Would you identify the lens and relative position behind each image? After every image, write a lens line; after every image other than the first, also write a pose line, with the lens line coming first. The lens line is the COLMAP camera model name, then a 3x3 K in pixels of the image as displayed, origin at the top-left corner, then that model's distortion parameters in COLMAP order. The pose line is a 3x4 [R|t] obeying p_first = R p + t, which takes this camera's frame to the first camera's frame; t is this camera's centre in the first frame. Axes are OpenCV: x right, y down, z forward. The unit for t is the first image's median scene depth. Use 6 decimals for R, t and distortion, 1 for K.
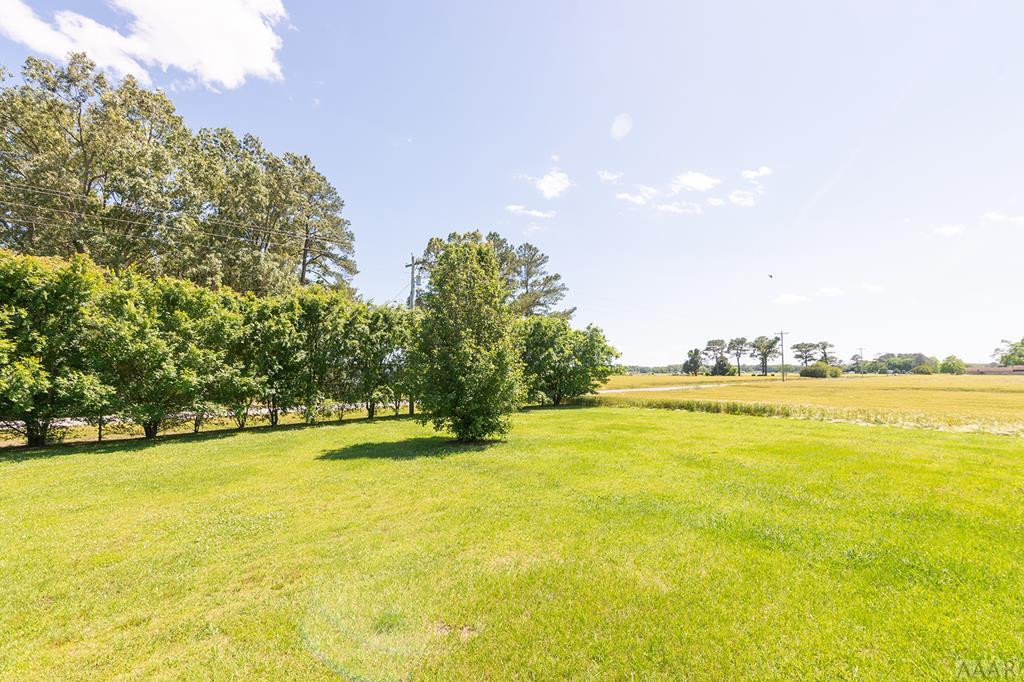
lens RADIAL K [[458.7, 0, 510.4], [0, 458.7, 341.9], [0, 0, 1]] dist [0.017301, -0.002550]
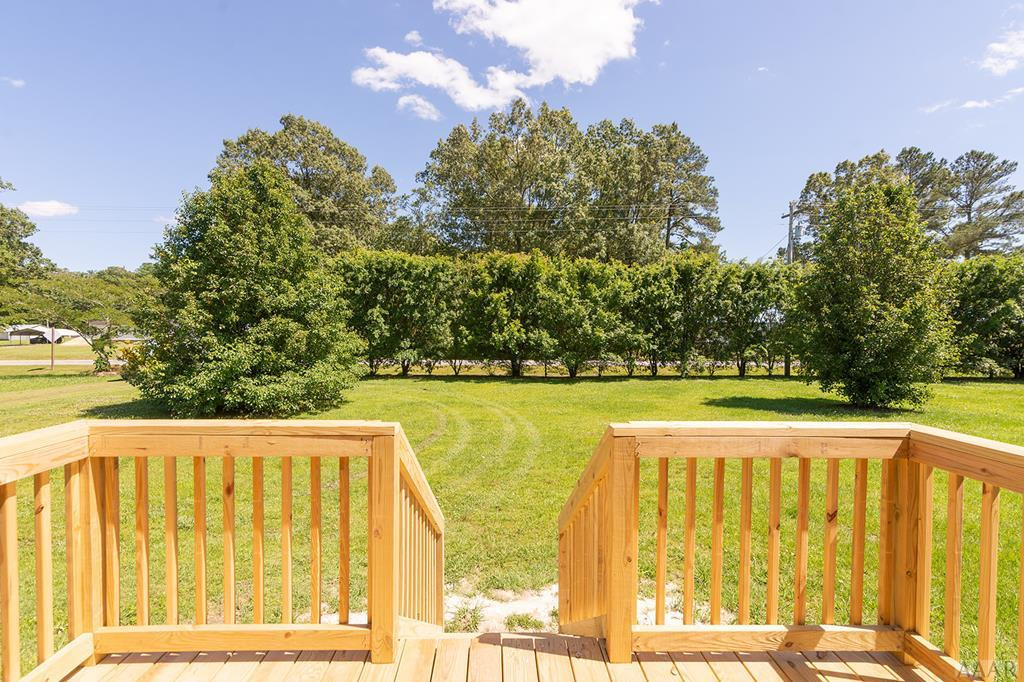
lens RADIAL K [[458.7, 0, 510.4], [0, 458.7, 345.2], [0, 0, 1]] dist [0.017301, -0.002550]
pose [[0.739714, 0.027790, -0.672347, 0.001287], [0.037132, 0.995939, 0.082017, -0.006026], [0.671896, -0.085635, 0.735678, -0.110372]]
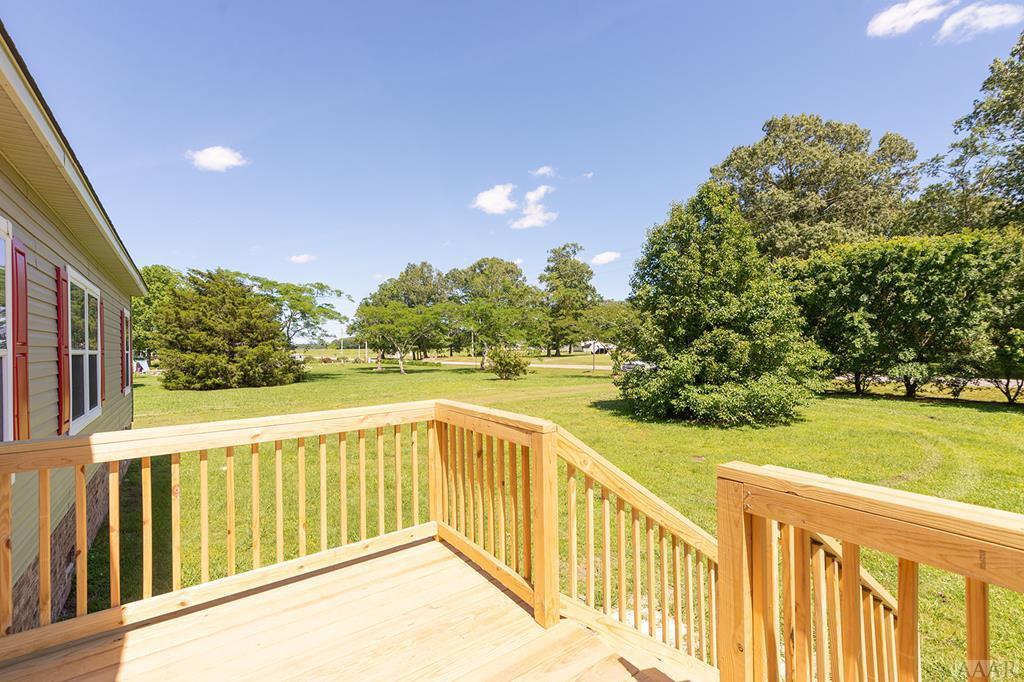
lens RADIAL K [[458.7, 0, 509.1], [0, 458.7, 344.8], [0, 0, 1]] dist [0.017301, -0.002550]
pose [[-0.156498, 0.006094, -0.987659, 0.030037], [0.083445, 0.996487, -0.007074, -0.002477], [0.984147, -0.083522, -0.156457, -0.052324]]
